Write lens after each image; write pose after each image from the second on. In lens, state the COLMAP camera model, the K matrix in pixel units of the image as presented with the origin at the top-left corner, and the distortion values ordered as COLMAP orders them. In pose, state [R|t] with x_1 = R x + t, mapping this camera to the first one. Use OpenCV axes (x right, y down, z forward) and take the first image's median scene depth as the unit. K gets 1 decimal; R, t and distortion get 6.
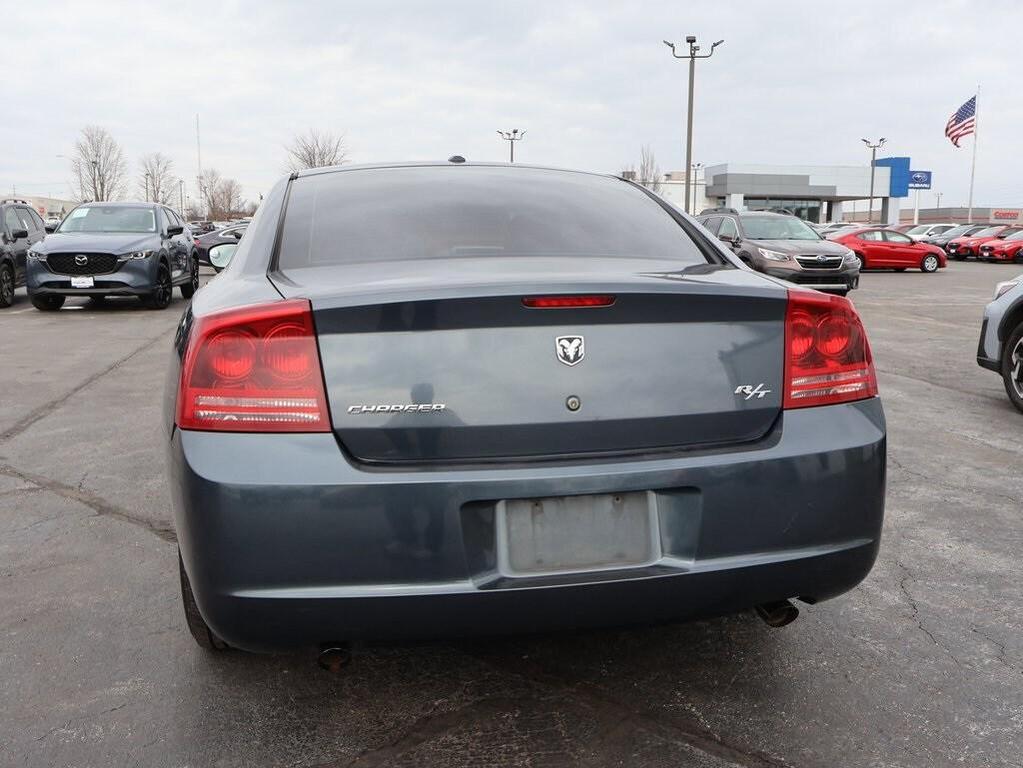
lens RADIAL K [[1020.3, 0, 525.8], [0, 1020.3, 337.5], [0, 0, 1]] dist [0.003216, -0.024505]
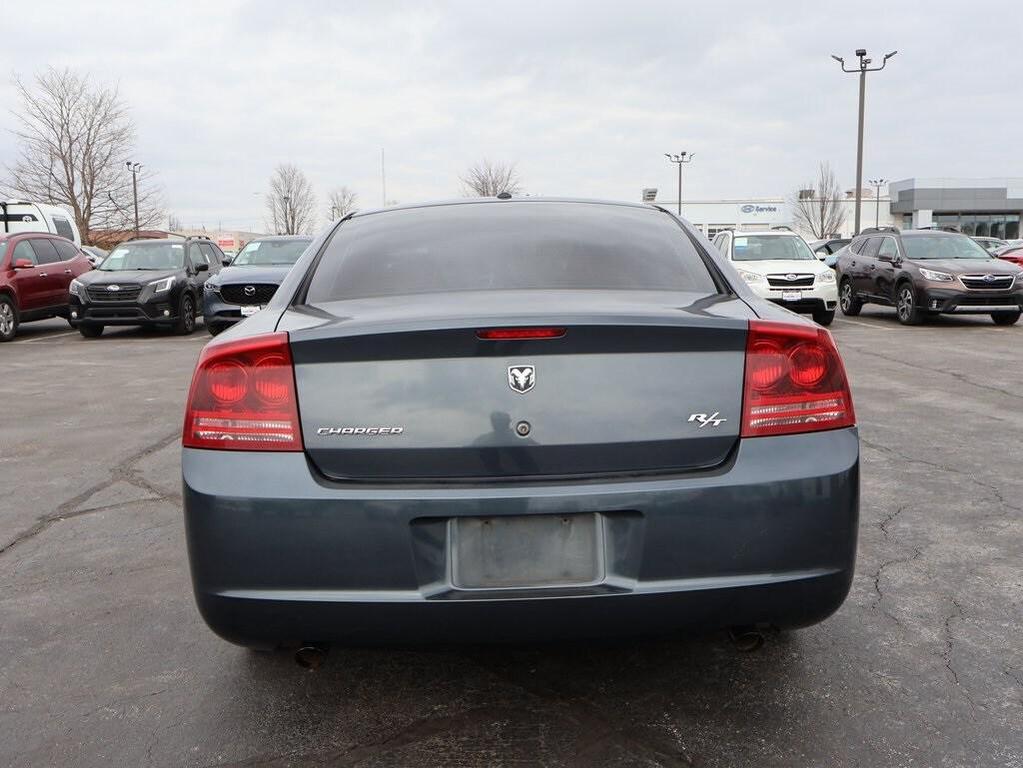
lens RADIAL K [[1018.8, 0, 506.9], [0, 1018.8, 334.8], [0, 0, 1]] dist [-0.002286, 0.005905]
pose [[0.980678, -0.004837, -0.195568, 0.175655], [-0.000161, 0.999674, -0.025534, -0.004791], [0.195628, 0.025072, 0.980358, -0.036965]]
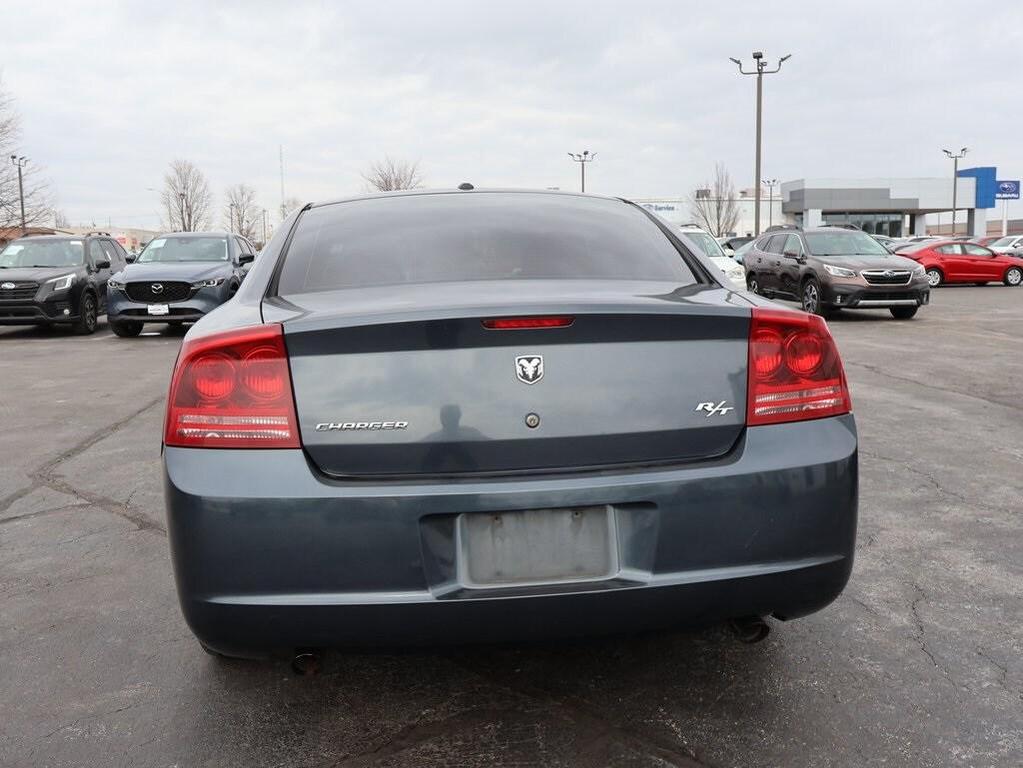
lens RADIAL K [[1019.7, 0, 504.1], [0, 1019.7, 324.6], [0, 0, 1]] dist [-0.003553, -0.005891]
pose [[0.994996, -0.013026, -0.099067, 0.090087], [0.009729, 0.999385, -0.033688, 0.001272], [0.099444, 0.032555, 0.994510, -0.026701]]
